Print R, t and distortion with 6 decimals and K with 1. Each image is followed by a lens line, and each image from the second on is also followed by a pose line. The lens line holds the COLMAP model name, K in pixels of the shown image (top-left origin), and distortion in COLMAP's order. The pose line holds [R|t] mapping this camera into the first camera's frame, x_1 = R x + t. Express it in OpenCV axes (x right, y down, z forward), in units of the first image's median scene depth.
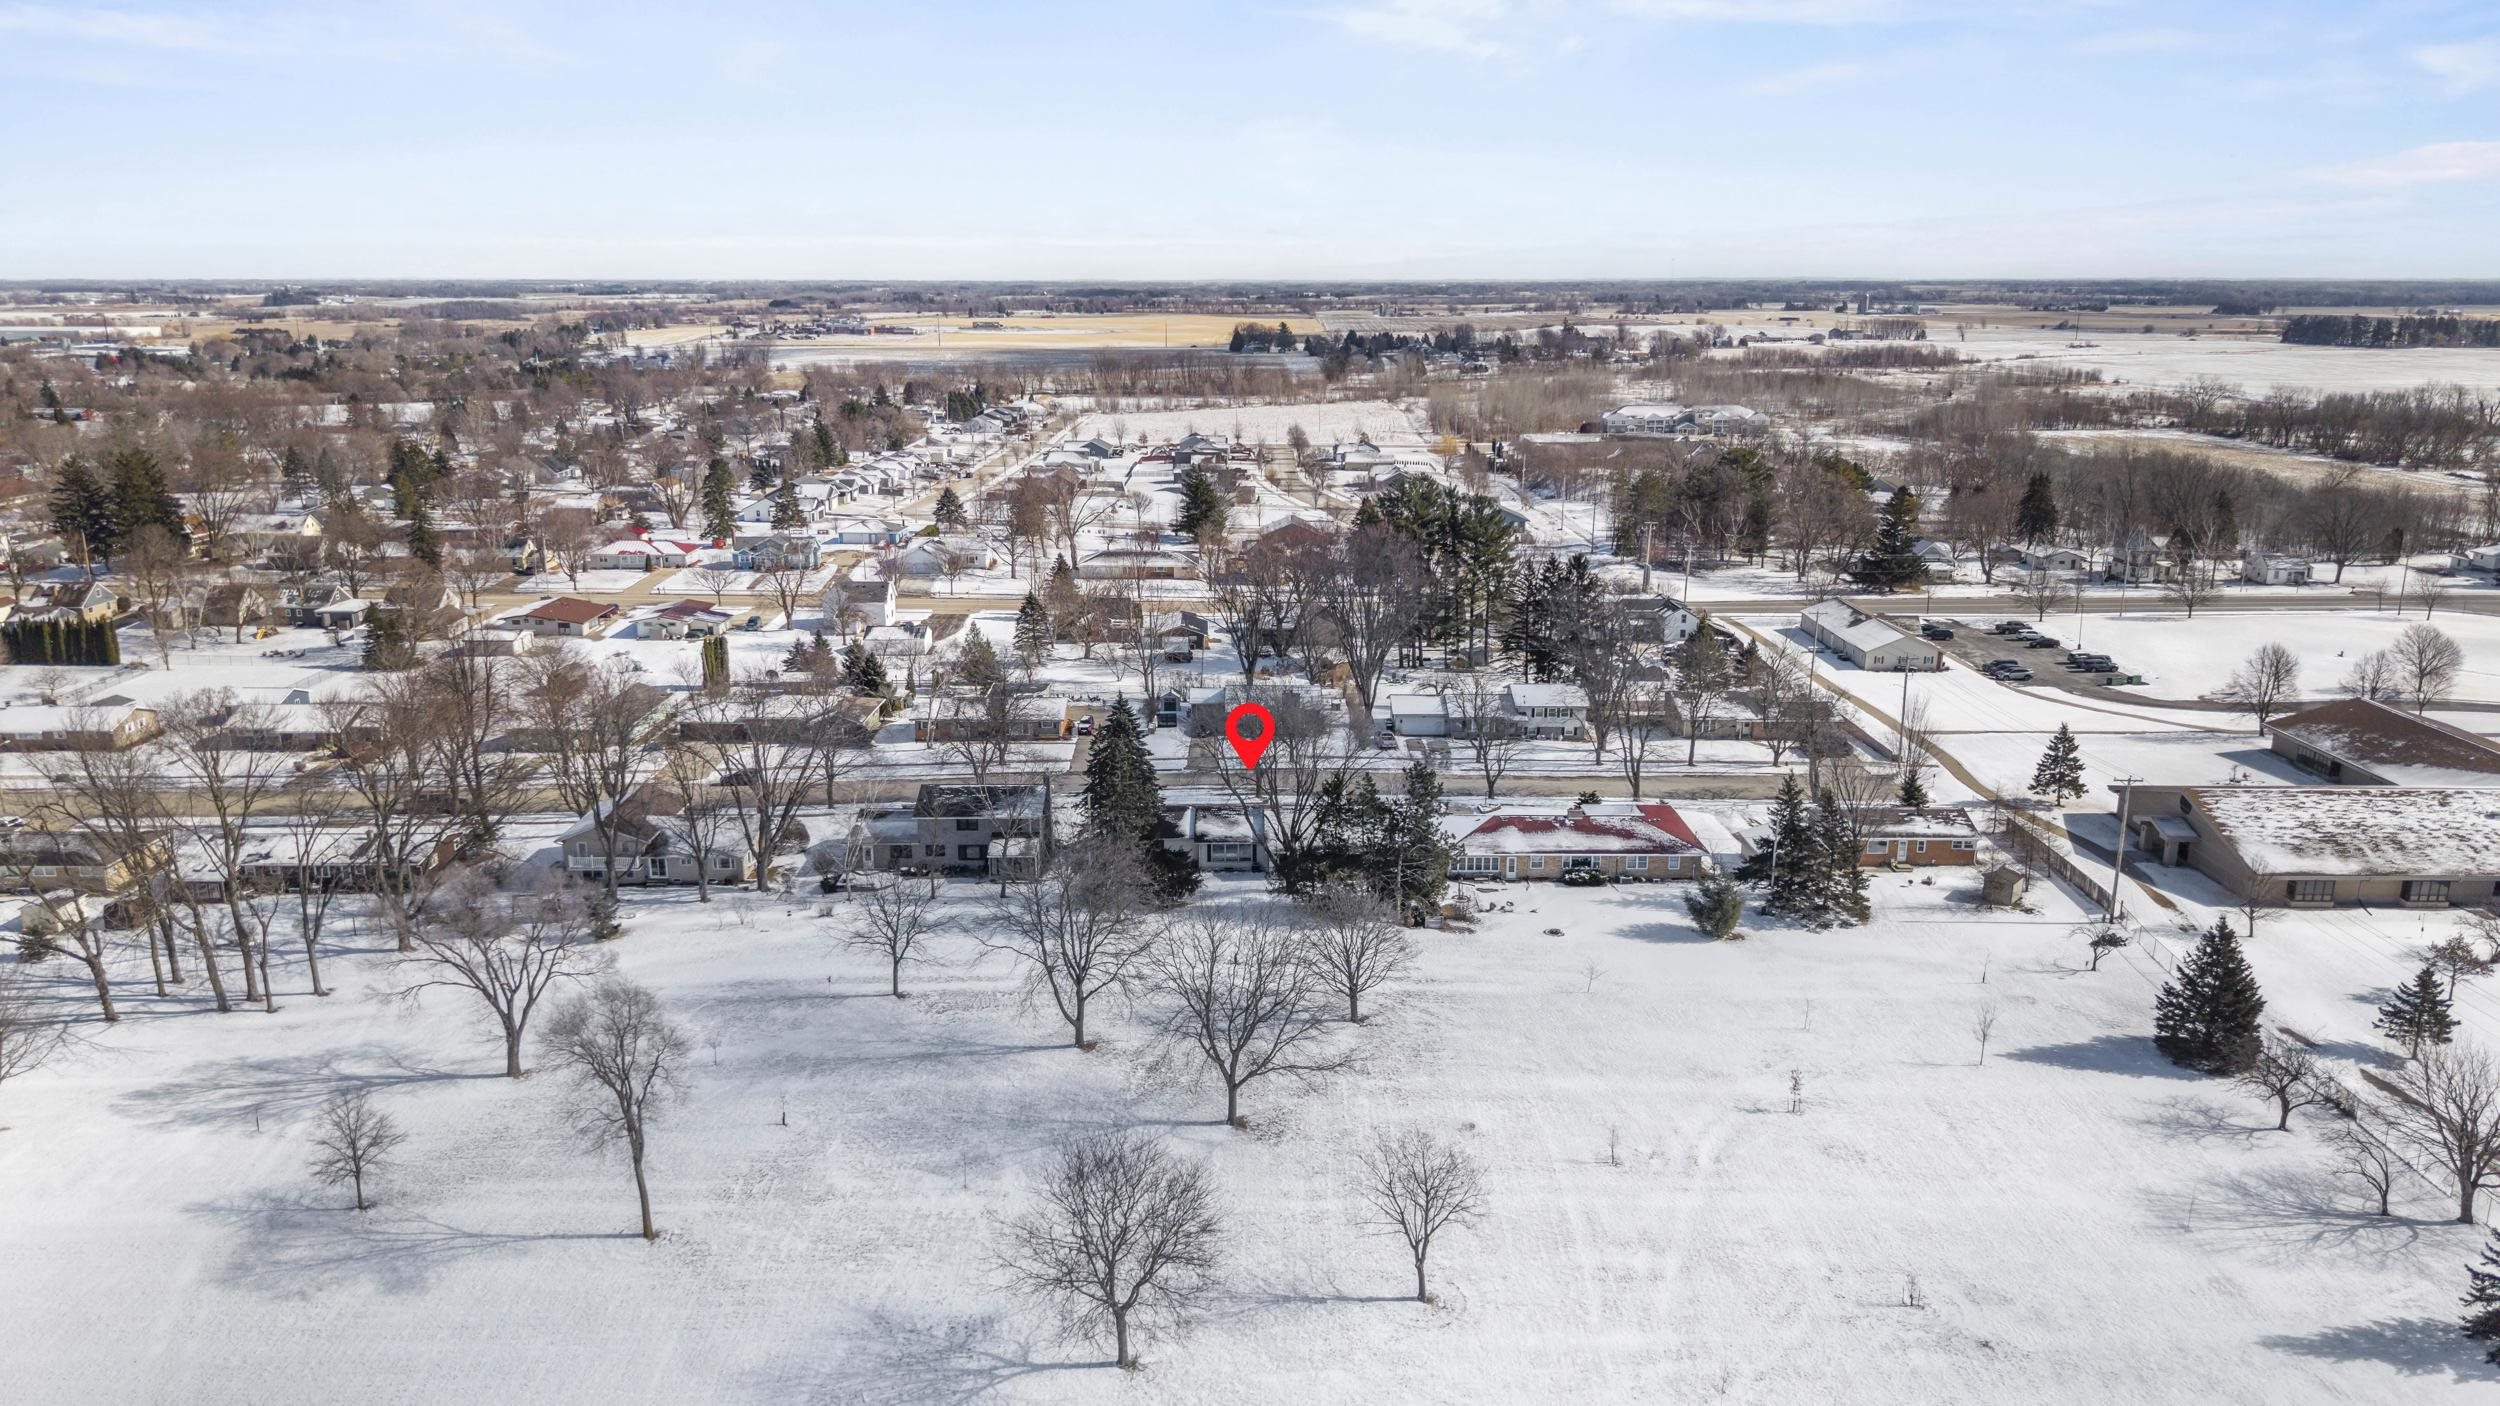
lens RADIAL K [[1684.2, 0, 1246.4], [0, 1684.2, 701.3], [0, 0, 1]] dist [0.027904, -0.036008]
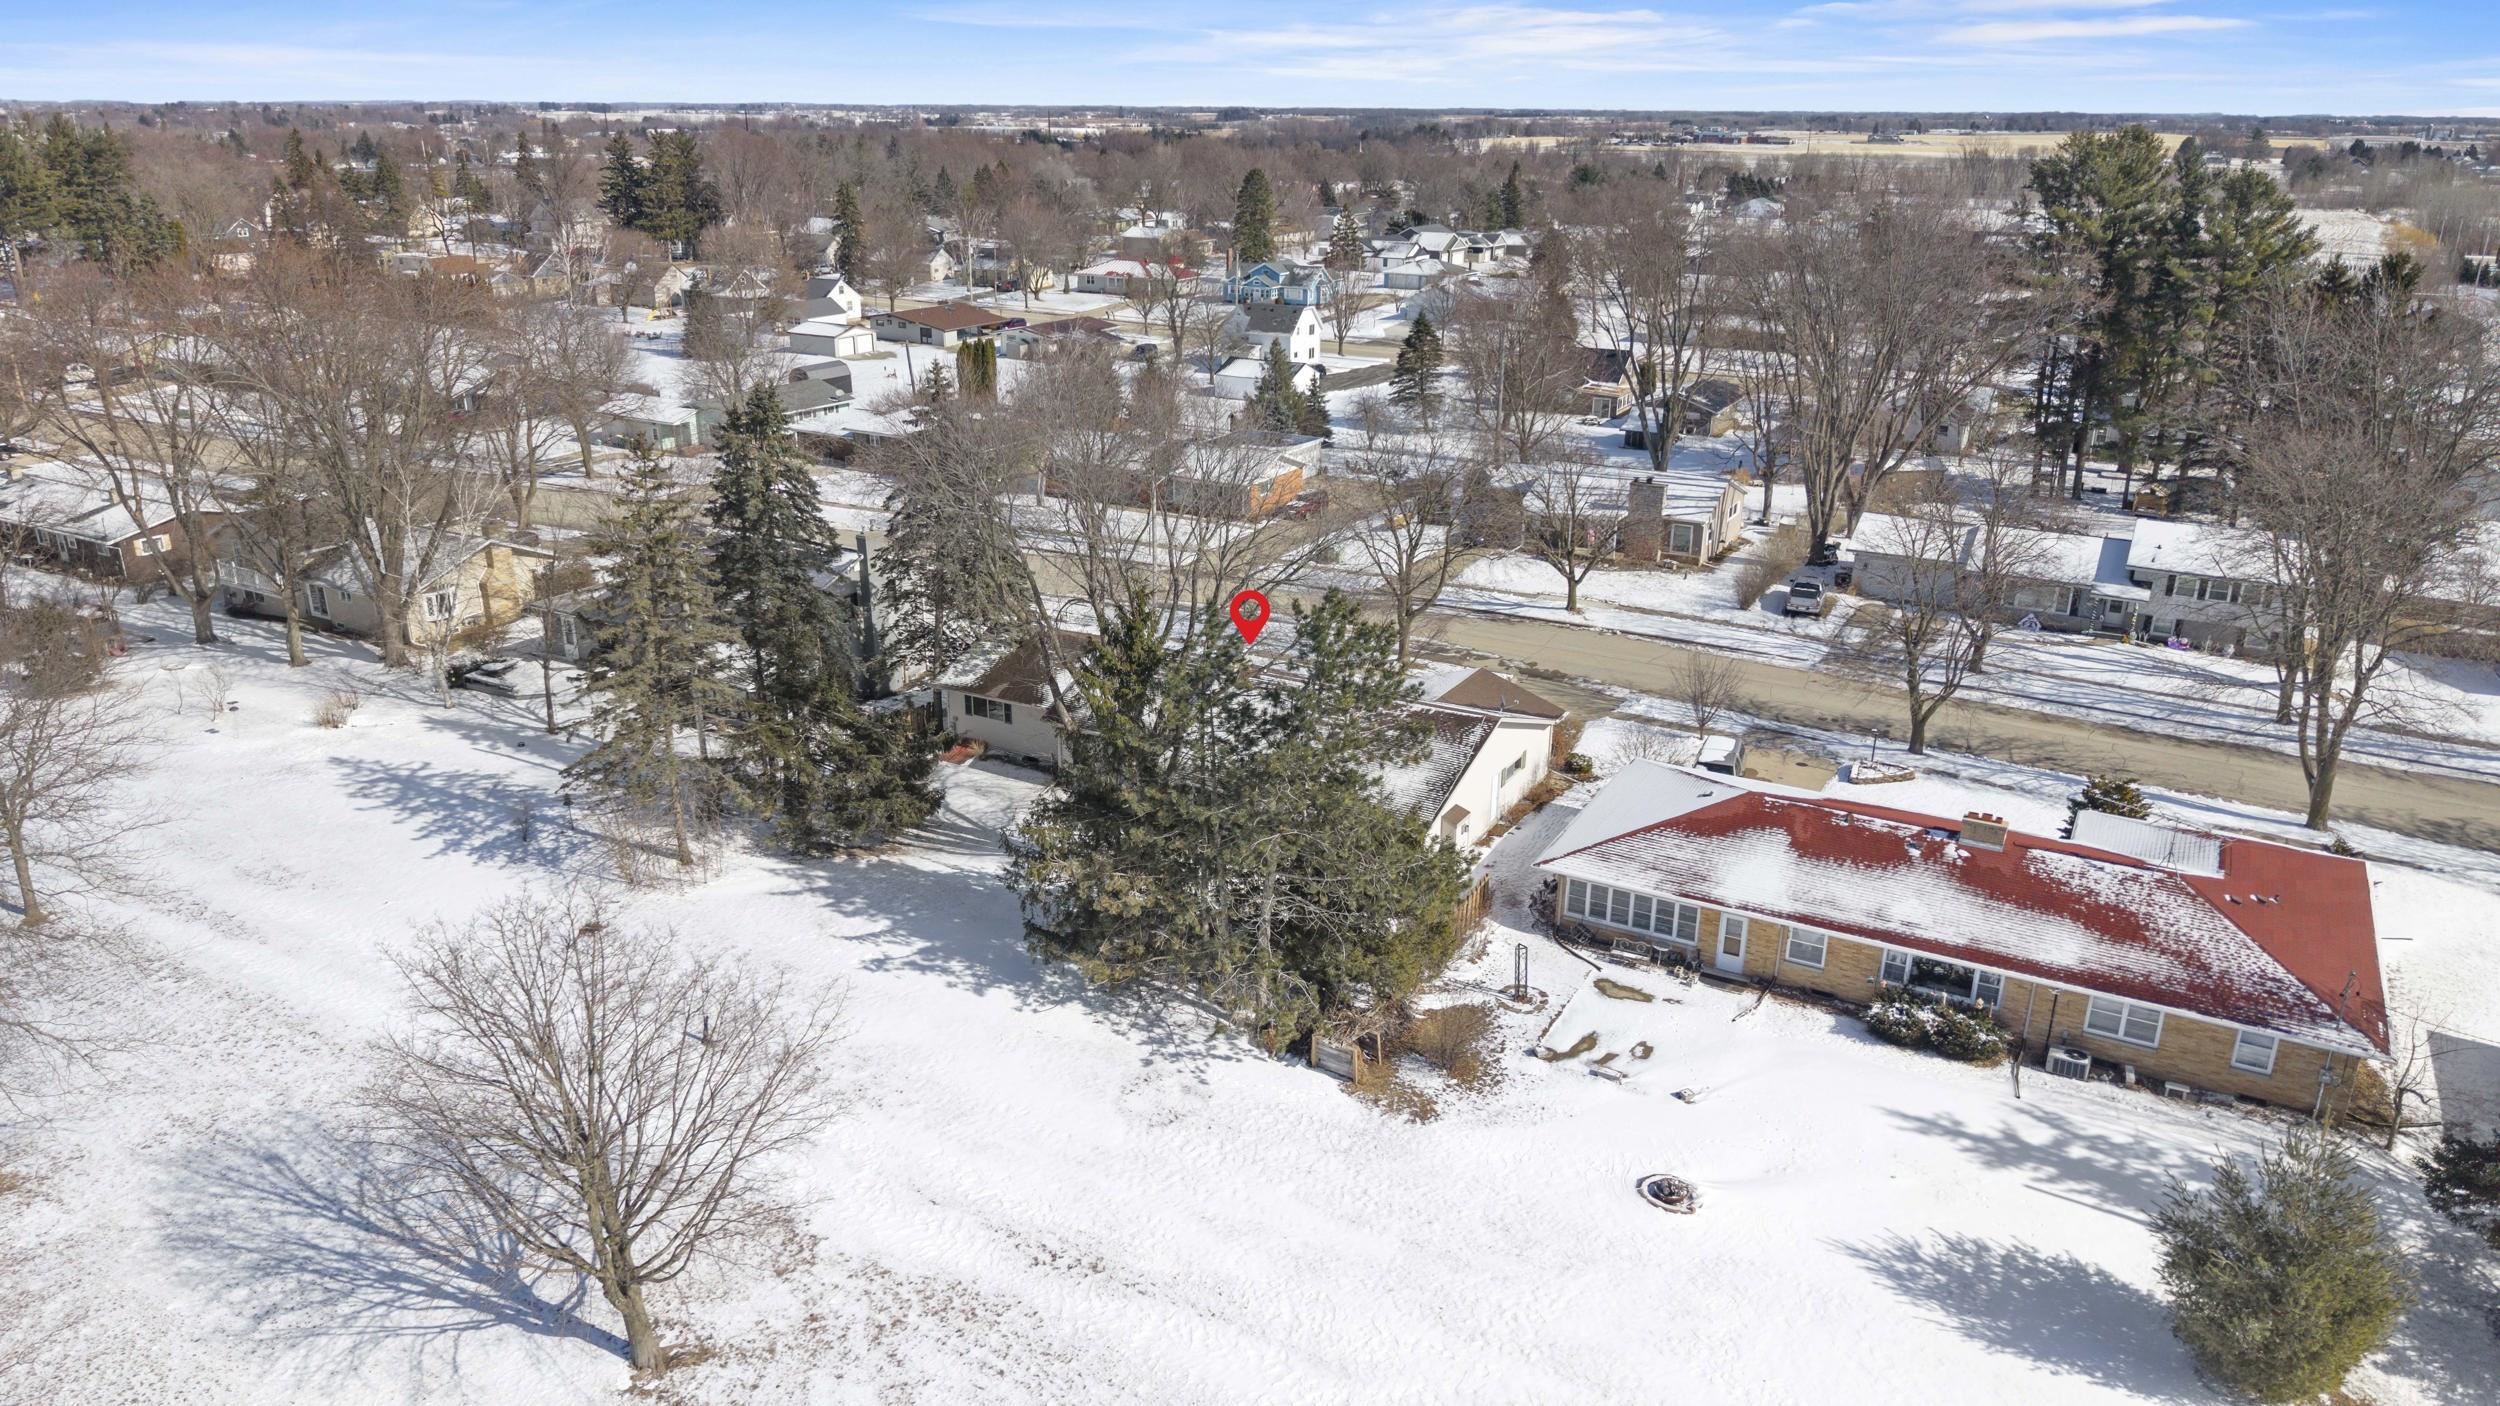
lens RADIAL K [[1684.2, 0, 1246.4], [0, 1684.2, 701.3], [0, 0, 1]] dist [0.027904, -0.036008]
pose [[0.866748, 0.172594, -0.467932, 0.218337], [-0.130428, 0.984003, 0.121352, 0.017983], [0.481391, -0.044150, 0.875393, 0.617736]]
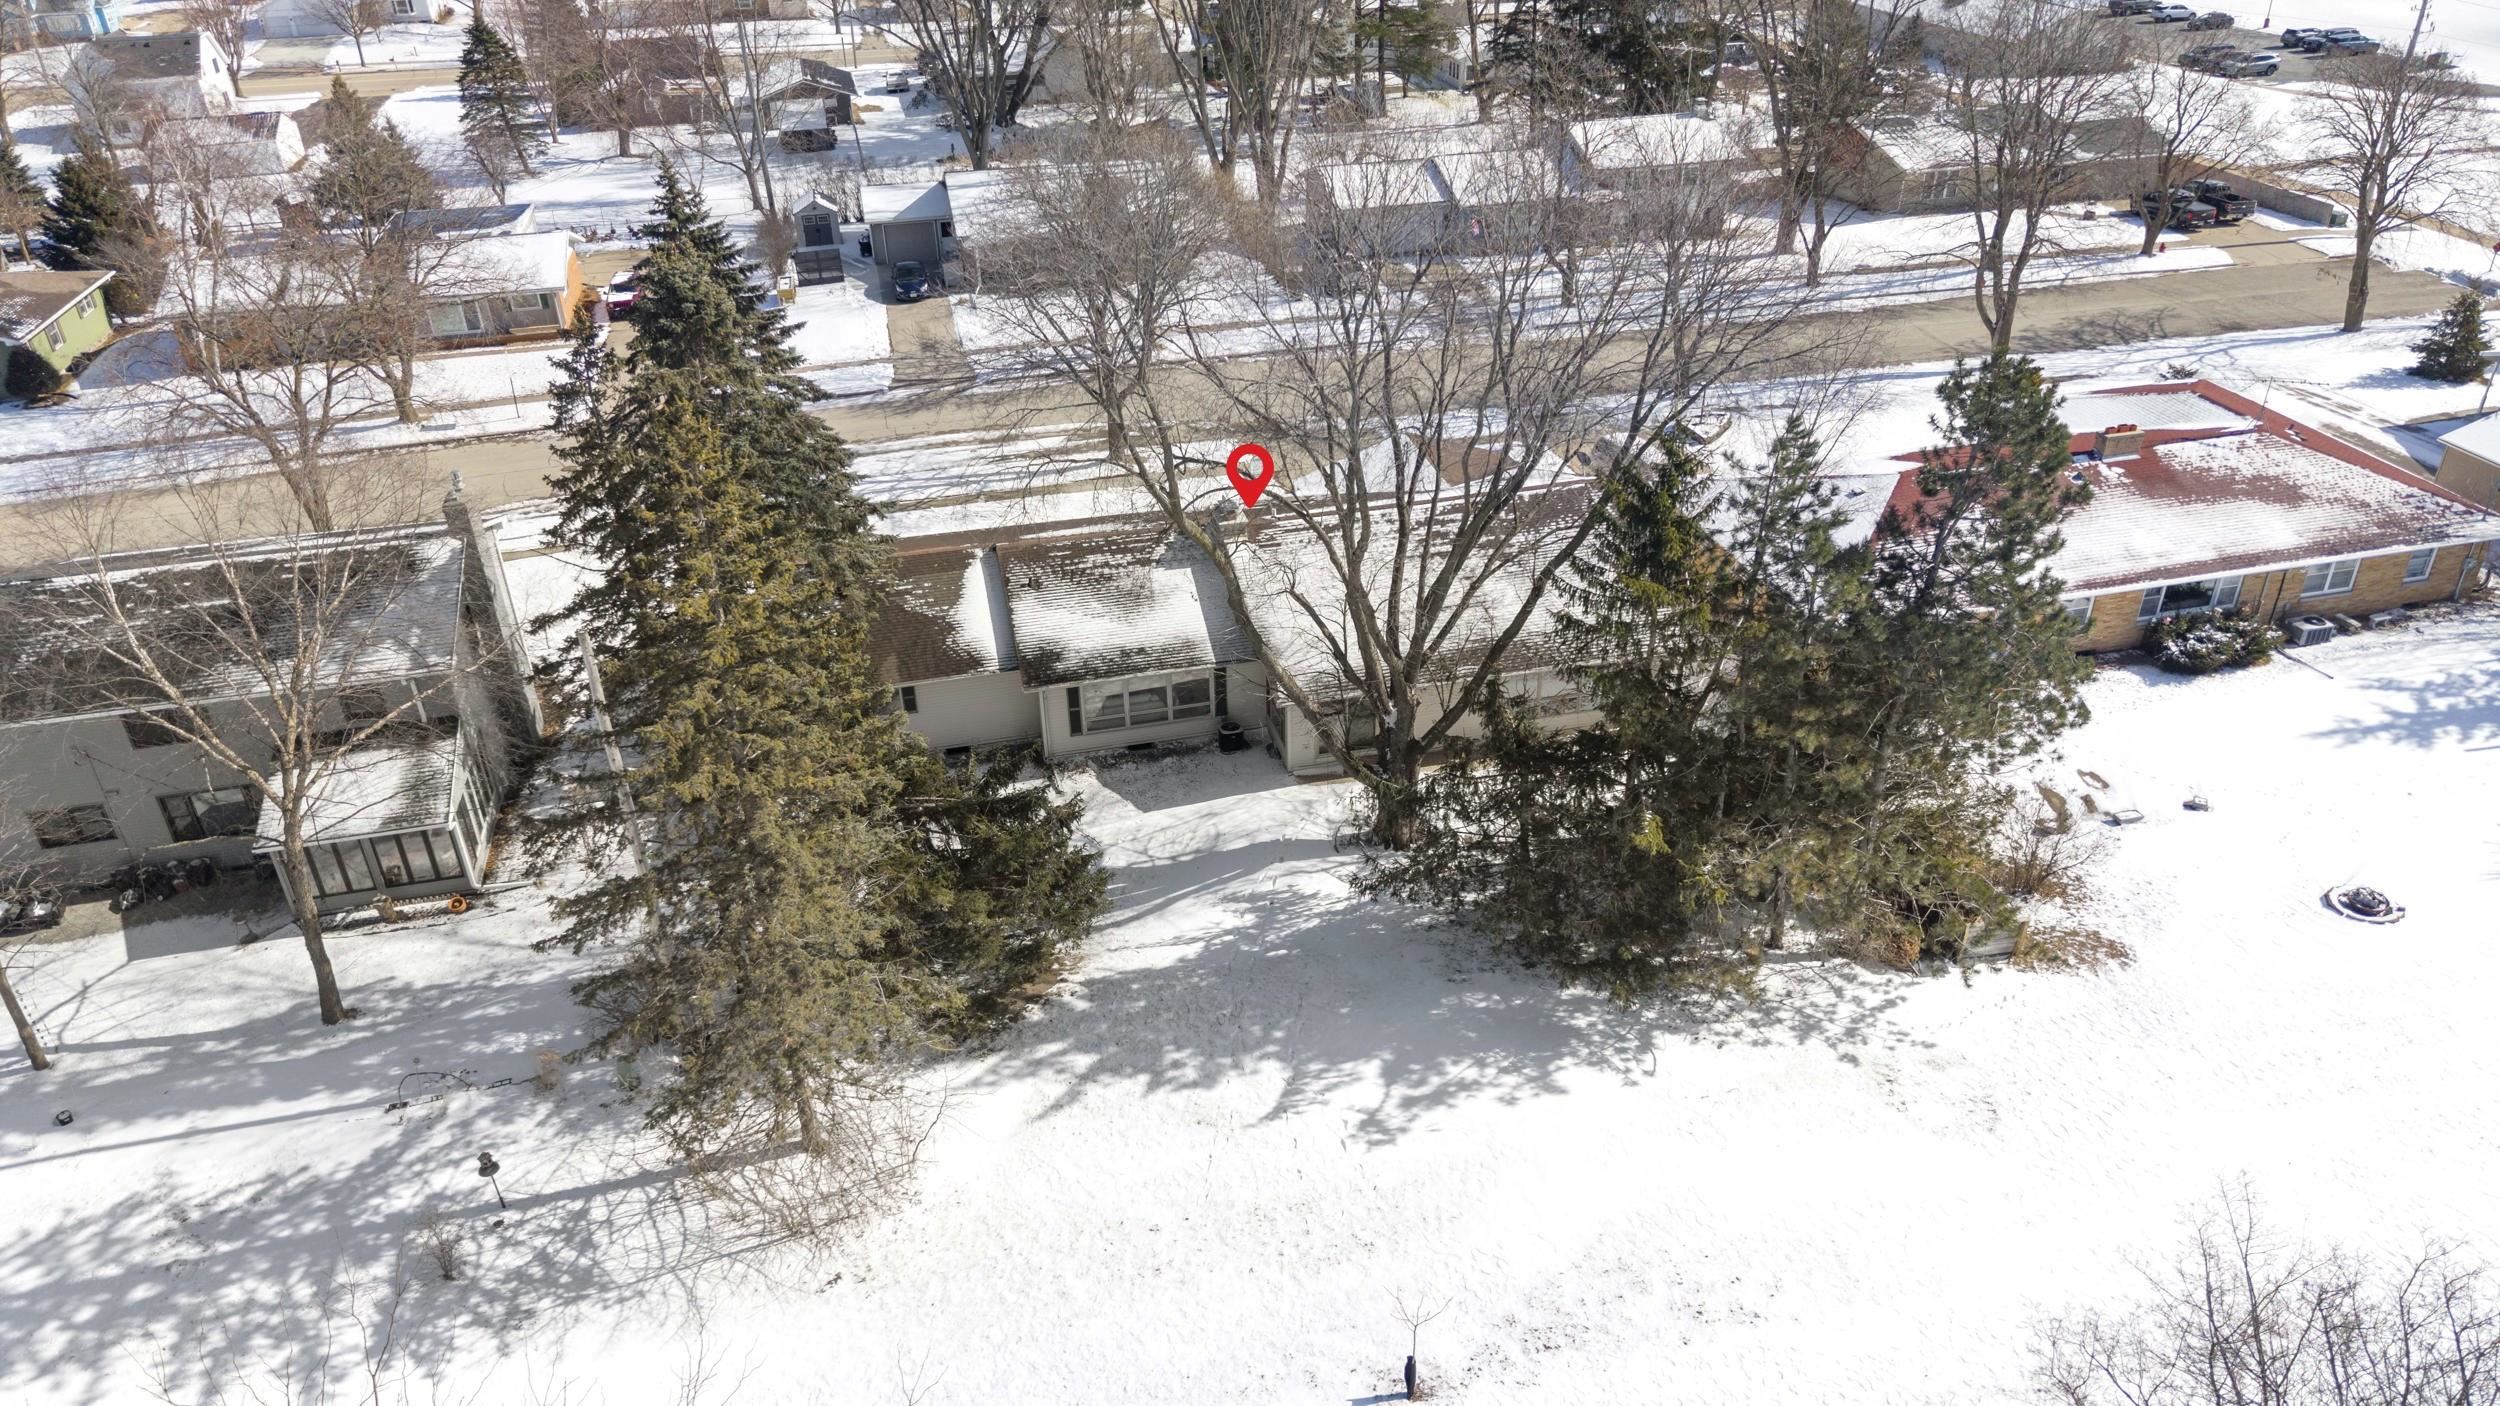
lens RADIAL K [[1684.2, 0, 1246.4], [0, 1684.2, 701.3], [0, 0, 1]] dist [0.027904, -0.036008]
pose [[0.973244, -0.133737, 0.186841, -0.046751], [0.078125, 0.957317, 0.278280, 0.007314], [-0.216082, -0.256237, 0.942152, 0.691834]]
